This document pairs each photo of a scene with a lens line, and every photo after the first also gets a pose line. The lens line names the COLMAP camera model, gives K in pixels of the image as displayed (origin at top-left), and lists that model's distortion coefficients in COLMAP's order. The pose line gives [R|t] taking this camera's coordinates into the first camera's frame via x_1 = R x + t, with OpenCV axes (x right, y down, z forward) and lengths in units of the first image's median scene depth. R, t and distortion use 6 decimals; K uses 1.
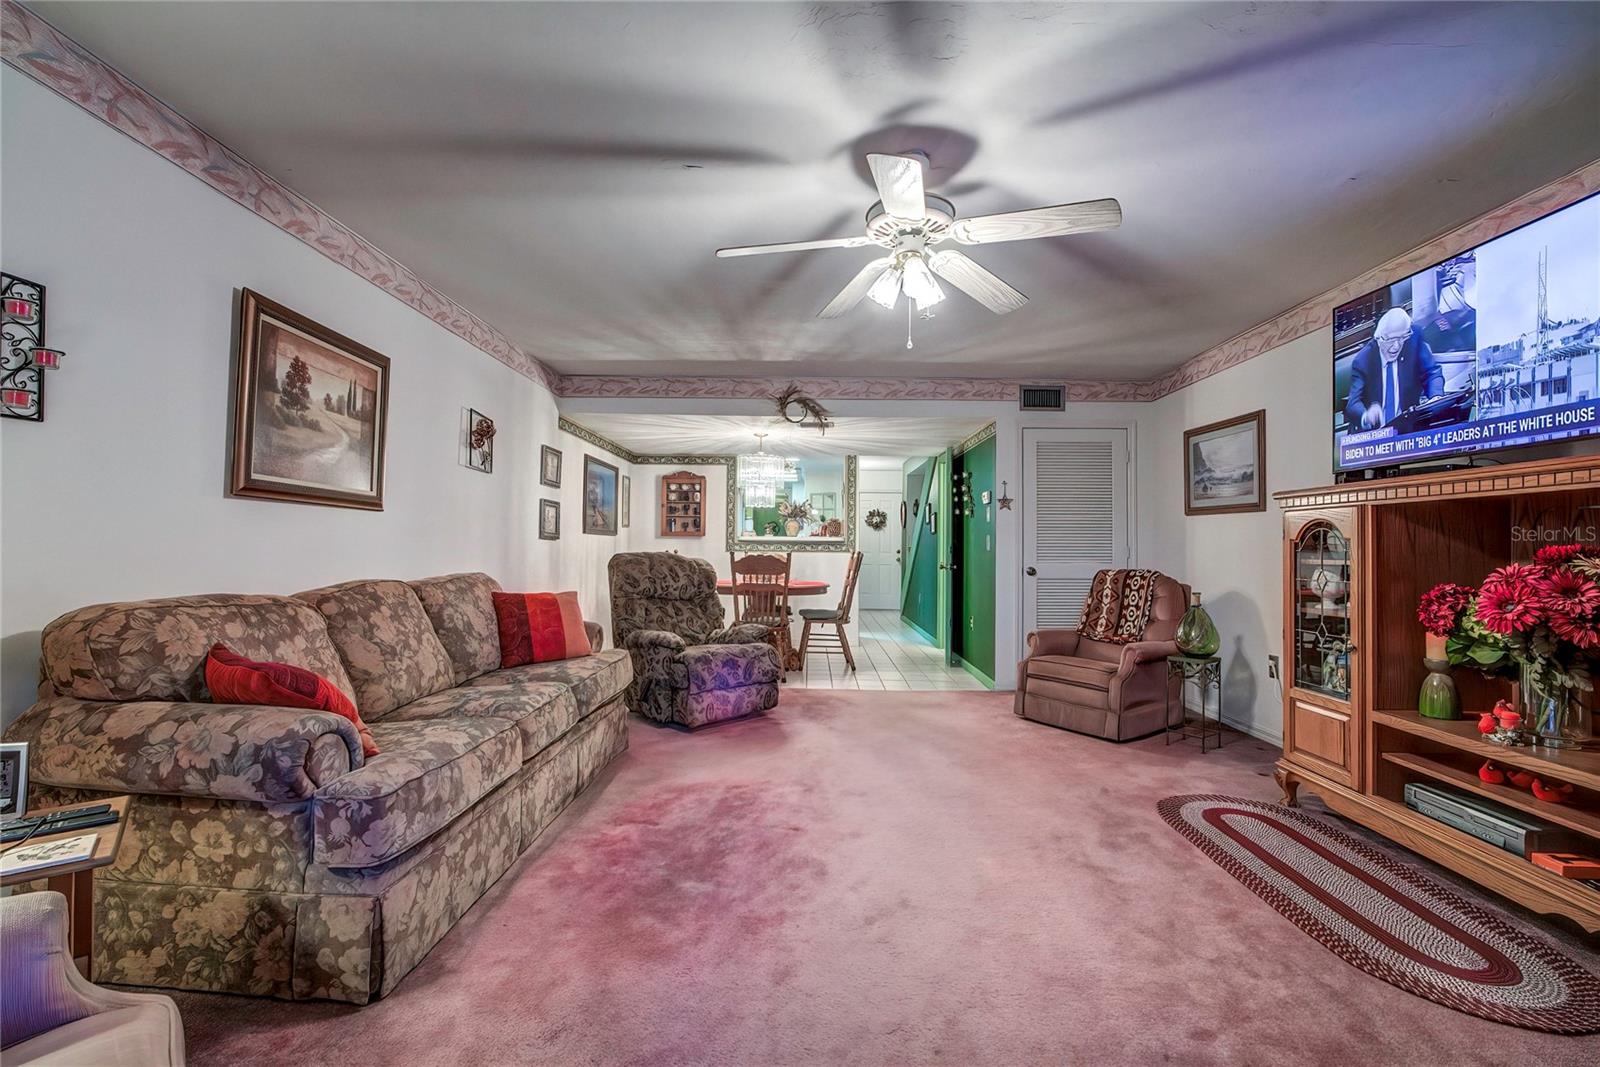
lens RADIAL K [[693.9, 0, 778.1], [0, 693.9, 534.3], [0, 0, 1]] dist [-0.019234, 0.003262]
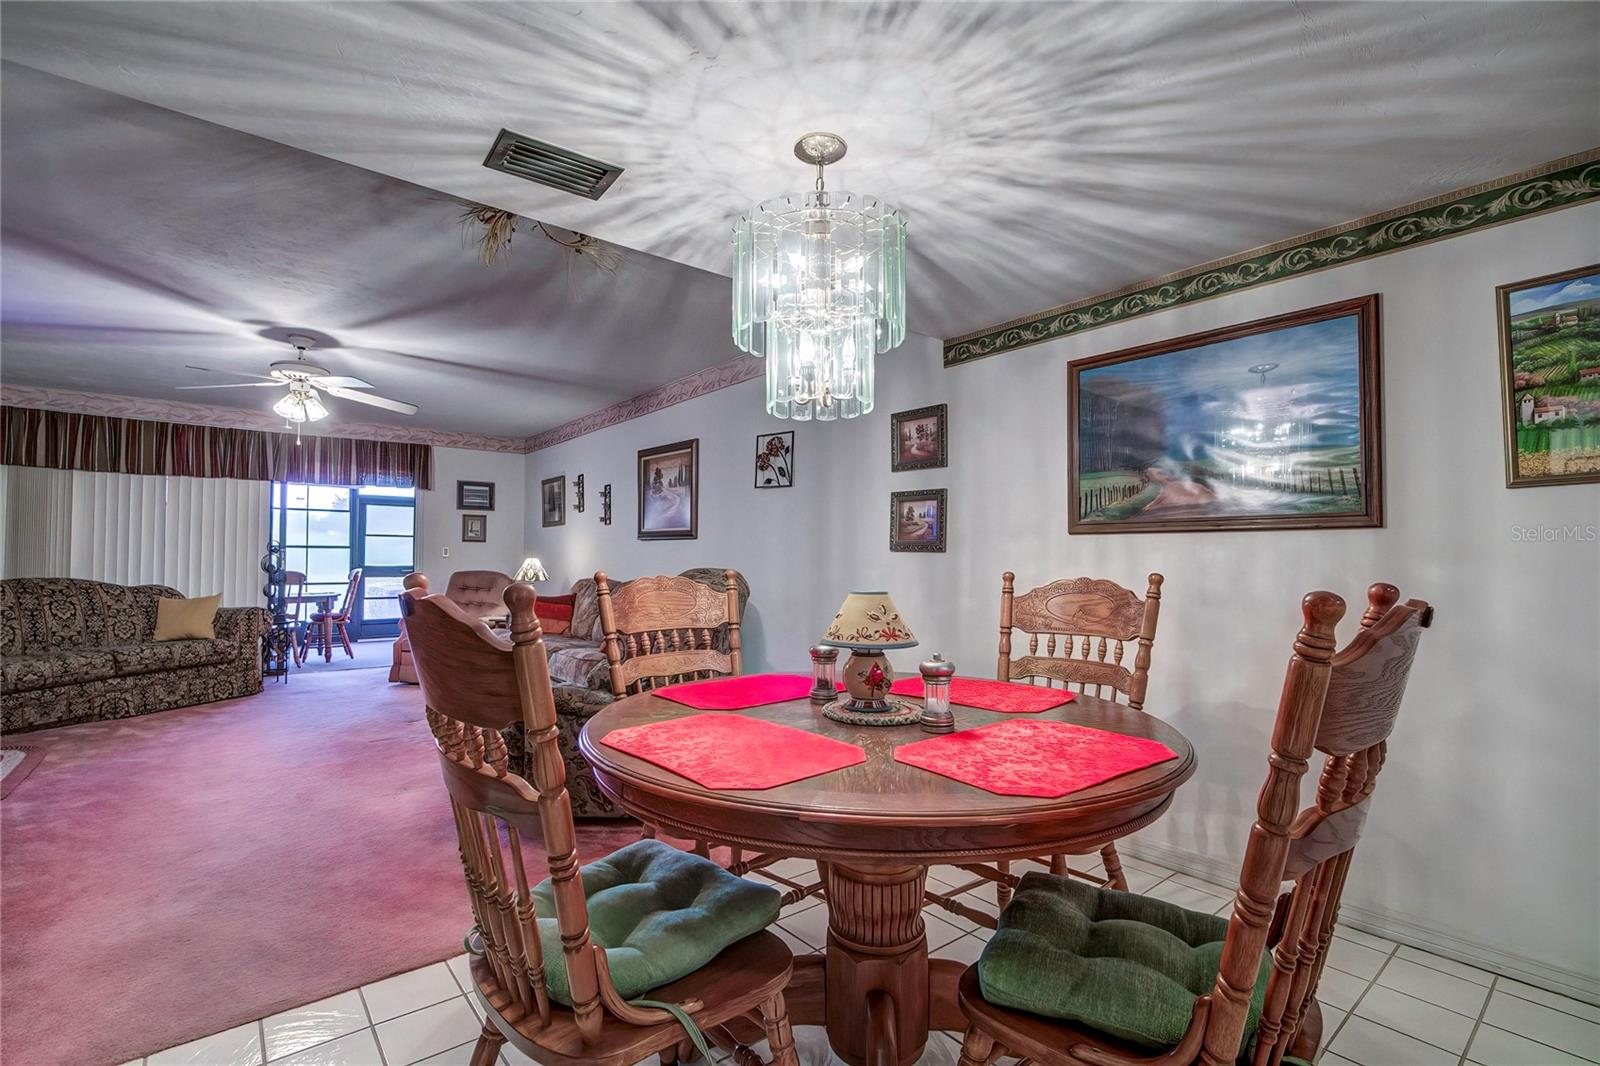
lens RADIAL K [[693.9, 0, 778.4], [0, 693.9, 543.4], [0, 0, 1]] dist [-0.019234, 0.003262]
pose [[-0.748915, -0.029902, -0.661991, 0.240539], [-0.000120, 0.998988, -0.044988, 0.035773], [0.662666, -0.033613, -0.748160, 1.750103]]
